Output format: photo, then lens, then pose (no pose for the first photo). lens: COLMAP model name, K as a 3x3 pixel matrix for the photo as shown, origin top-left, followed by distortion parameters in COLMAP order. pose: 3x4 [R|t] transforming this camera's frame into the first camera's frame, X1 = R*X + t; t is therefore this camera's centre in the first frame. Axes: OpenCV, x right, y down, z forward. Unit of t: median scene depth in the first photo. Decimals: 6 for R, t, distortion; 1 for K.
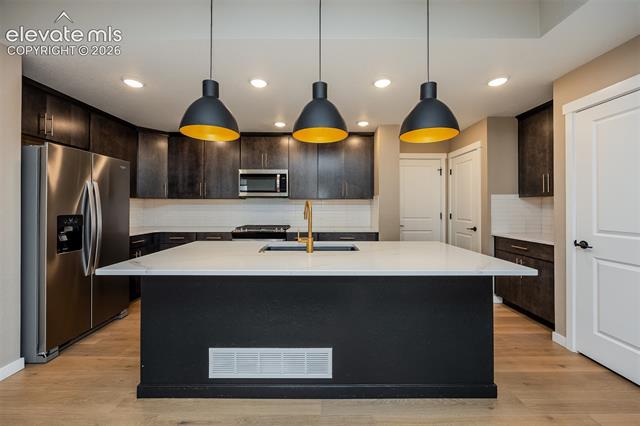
lens RADIAL K [[256.4, 0, 318.7], [0, 256.4, 207.6], [0, 0, 1]] dist [0.000307, 0.000034]
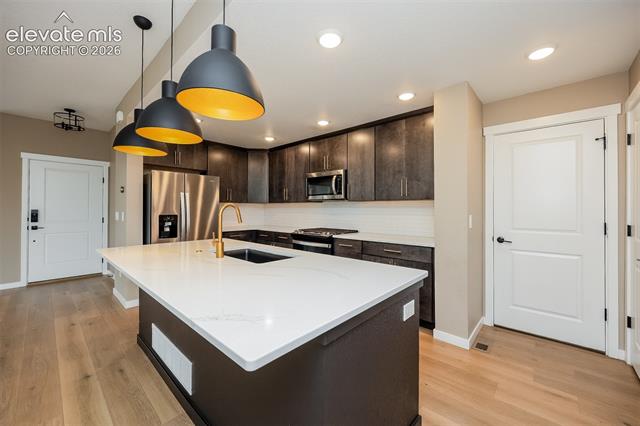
lens RADIAL K [[257.4, 0, 323.4], [0, 257.4, 209.8], [0, 0, 1]] dist [0.000770, -0.000135]
pose [[0.744004, 0.001408, -0.668173, 0.457921], [-0.004784, 0.999983, -0.003220, -0.000447], [0.668158, 0.005592, 0.743999, 0.276559]]
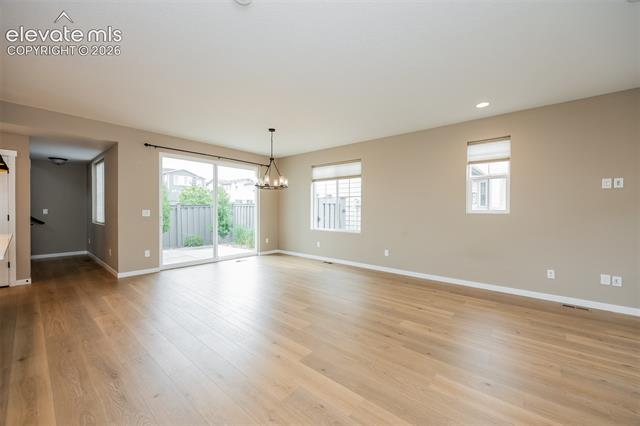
lens RADIAL K [[257.4, 0, 323.4], [0, 257.4, 209.8], [0, 0, 1]] dist [0.000770, -0.000135]
pose [[-0.755845, -0.005492, 0.654728, -1.067862], [-0.005122, 0.999984, 0.002475, -0.000862], [-0.654731, -0.001483, -0.755861, 0.339093]]
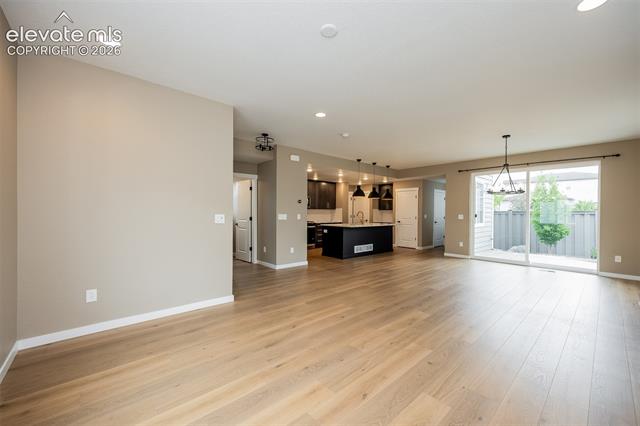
lens RADIAL K [[251.7, 0, 320.5], [0, 251.7, 214.9], [0, 0, 1]] dist [-0.000602, -0.000055]
pose [[0.758865, 0.000081, 0.651248, -1.553371], [-0.006486, 0.999951, 0.007433, 0.000754], [-0.651216, -0.009865, 0.758828, -0.780047]]
